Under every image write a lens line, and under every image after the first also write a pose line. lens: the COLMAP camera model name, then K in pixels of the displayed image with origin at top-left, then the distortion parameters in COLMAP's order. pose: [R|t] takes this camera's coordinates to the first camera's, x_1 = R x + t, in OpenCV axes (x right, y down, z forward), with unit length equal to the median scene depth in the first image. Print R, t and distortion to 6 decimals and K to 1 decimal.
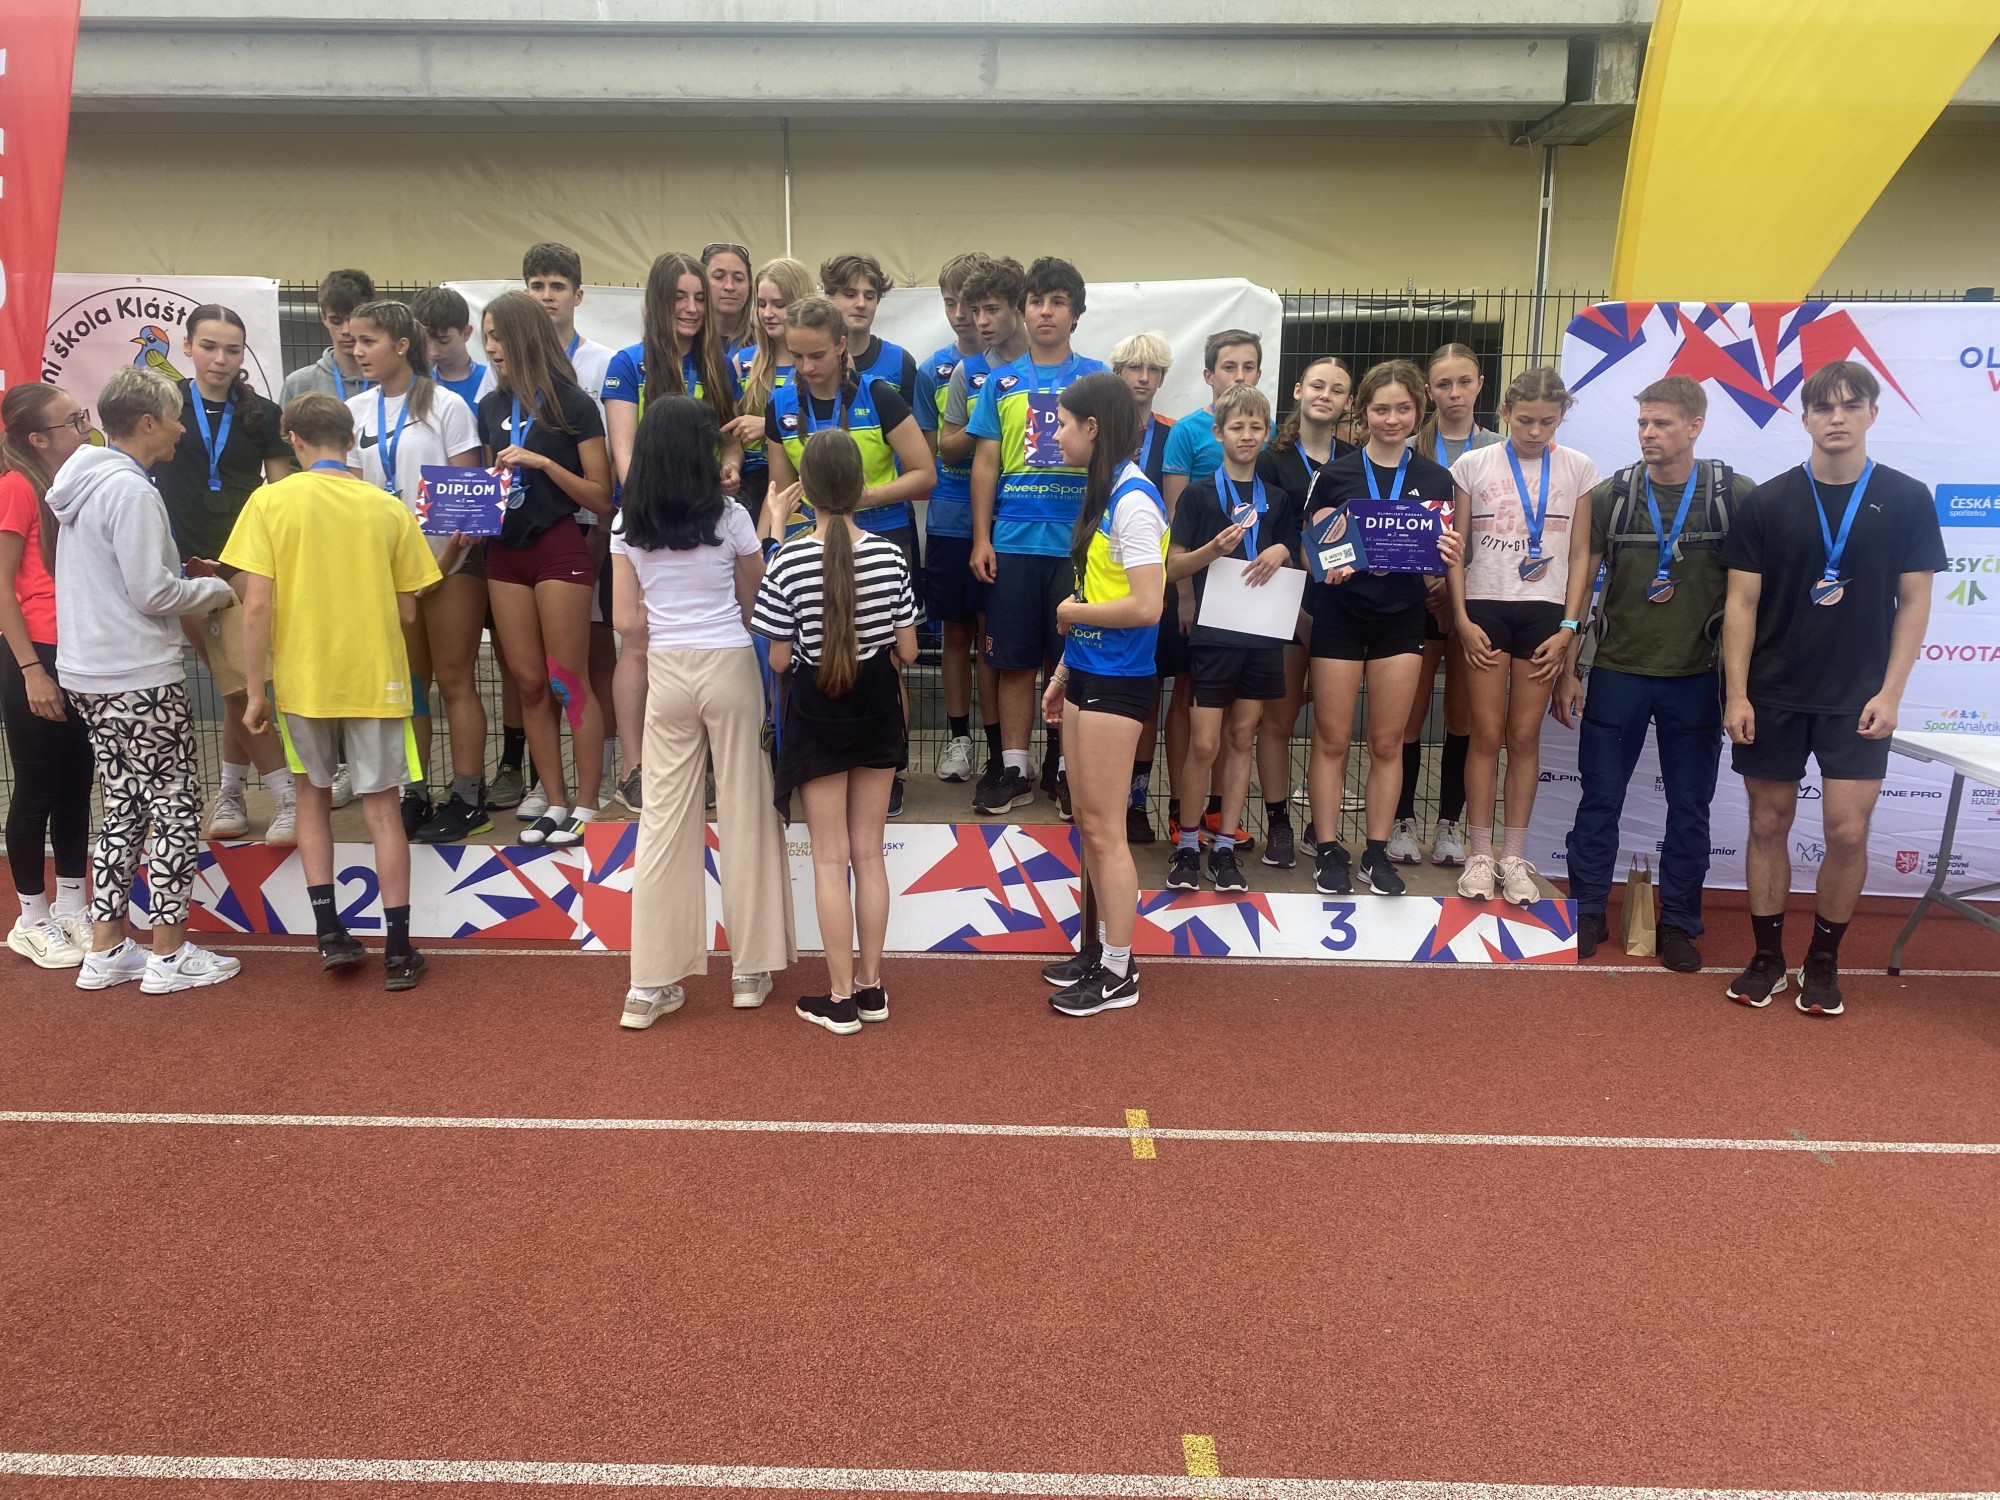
lens RADIAL K [[1533.5, 0, 987.8], [0, 1533.5, 758.5], [0, 0, 1]] dist [0.011447, -0.003219]
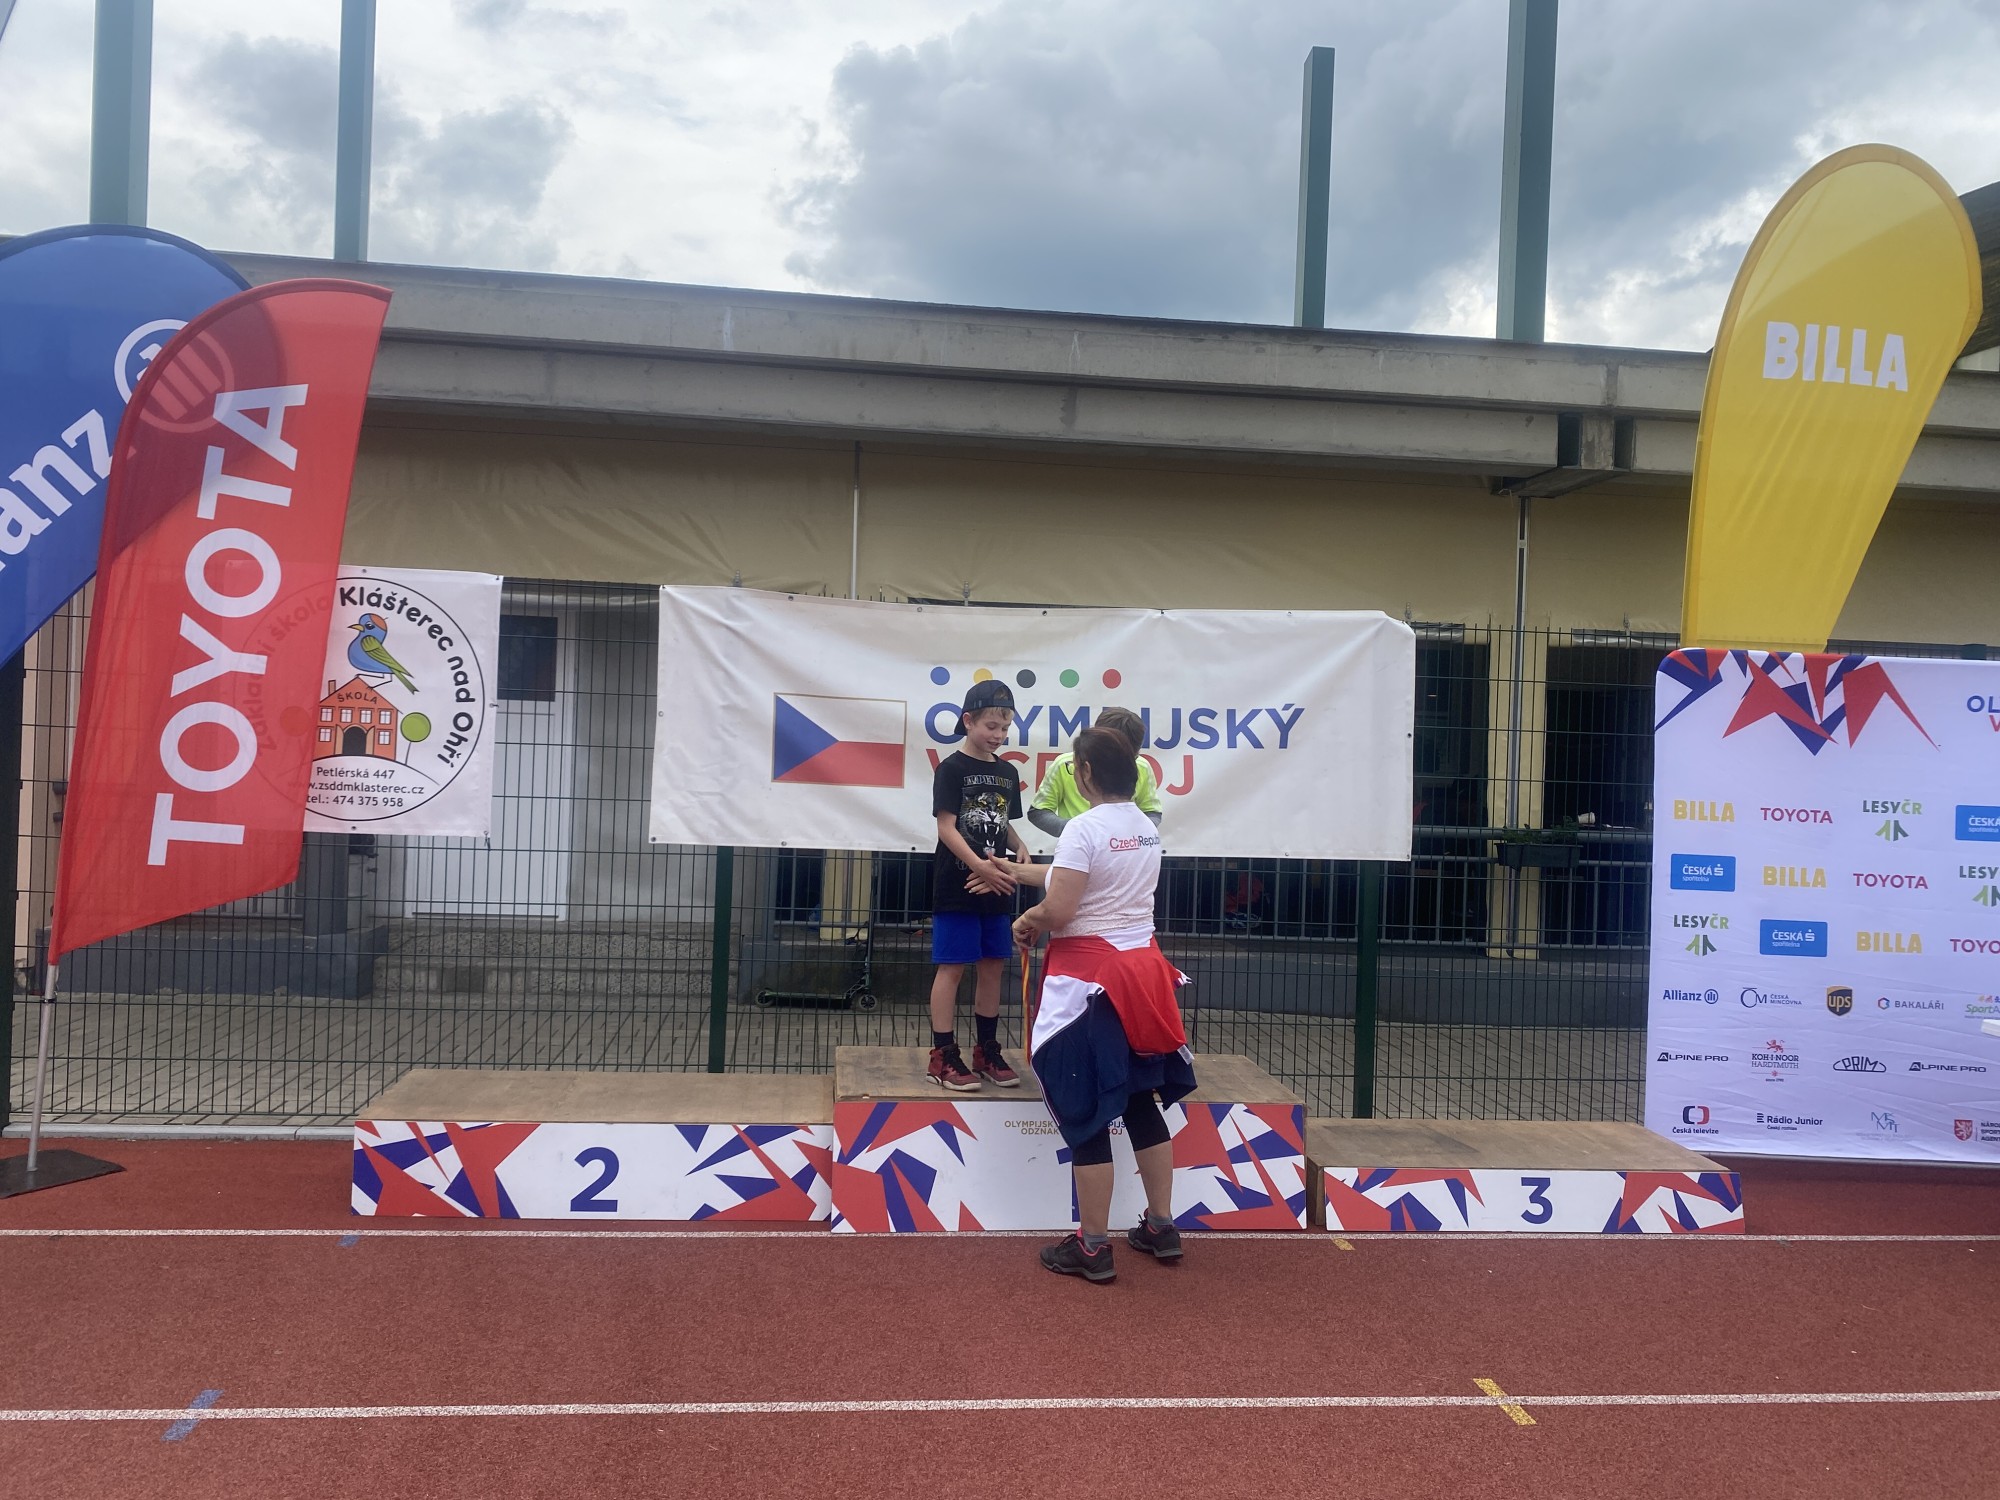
lens RADIAL K [[1532.8, 0, 986.8], [0, 1532.8, 756.6], [0, 0, 1]] dist [0.008040, -0.002067]
pose [[0.991328, 0.027210, 0.128565, -0.305850], [-0.004135, 0.984303, -0.176438, -0.005543], [-0.131348, 0.174376, 0.975879, -0.057966]]
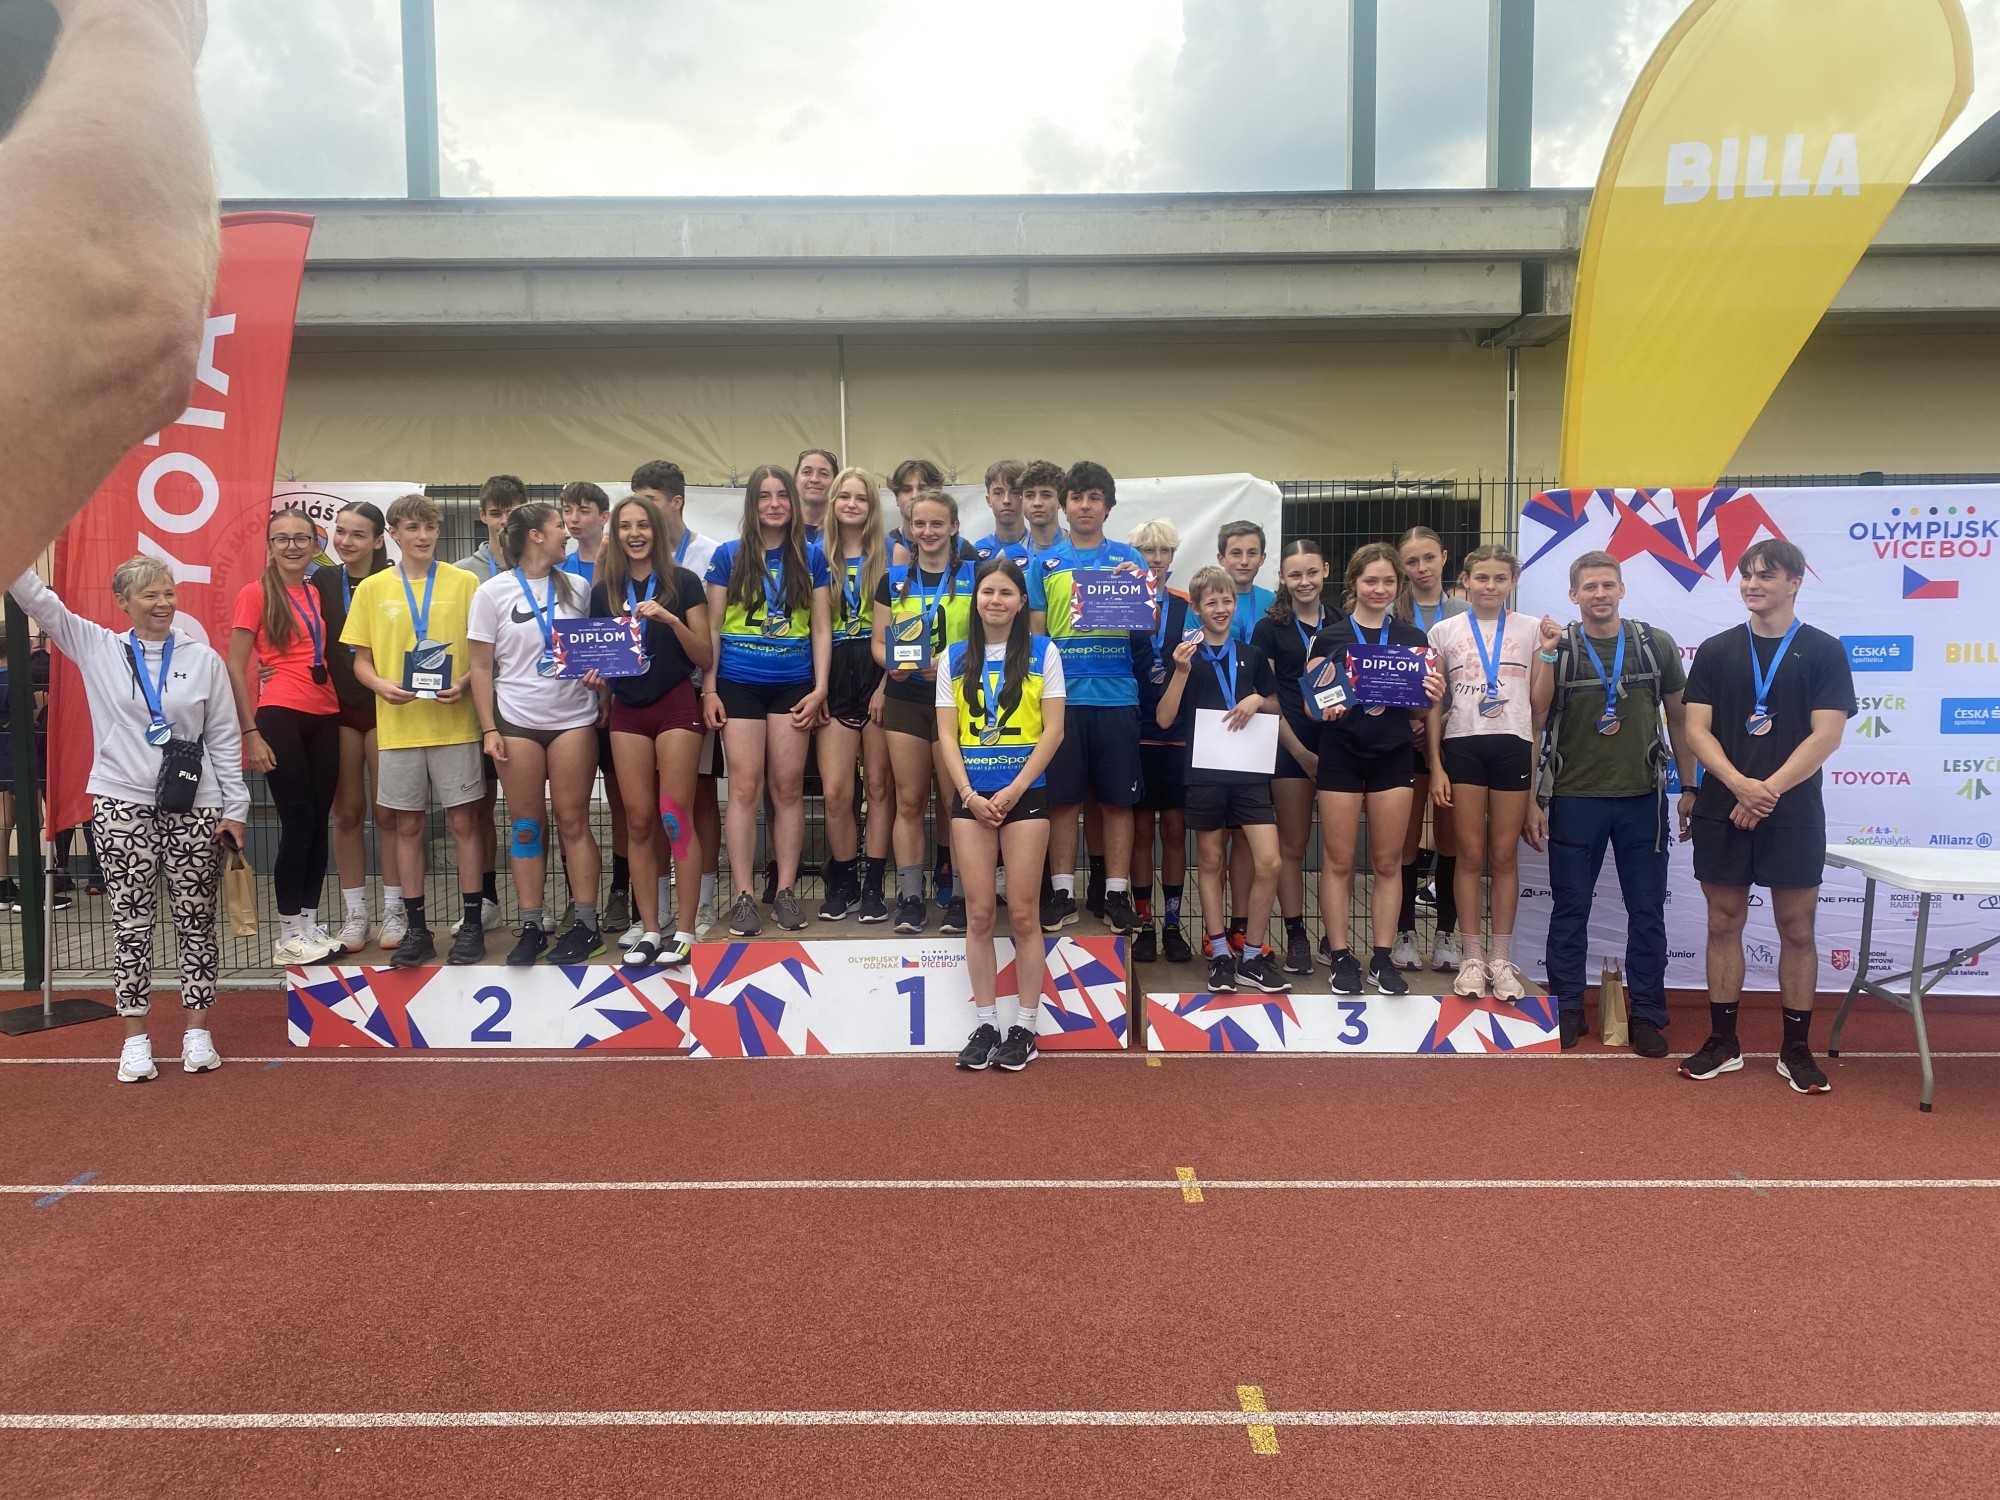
lens RADIAL K [[1535.1, 0, 1018.0], [0, 1535.1, 745.3], [0, 0, 1]] dist [0.009197, 0.001617]
pose [[0.999821, -0.015403, 0.011028, -0.030751], [0.016552, 0.993447, -0.113092, 0.029221], [-0.009214, 0.113254, 0.993523, -0.164295]]
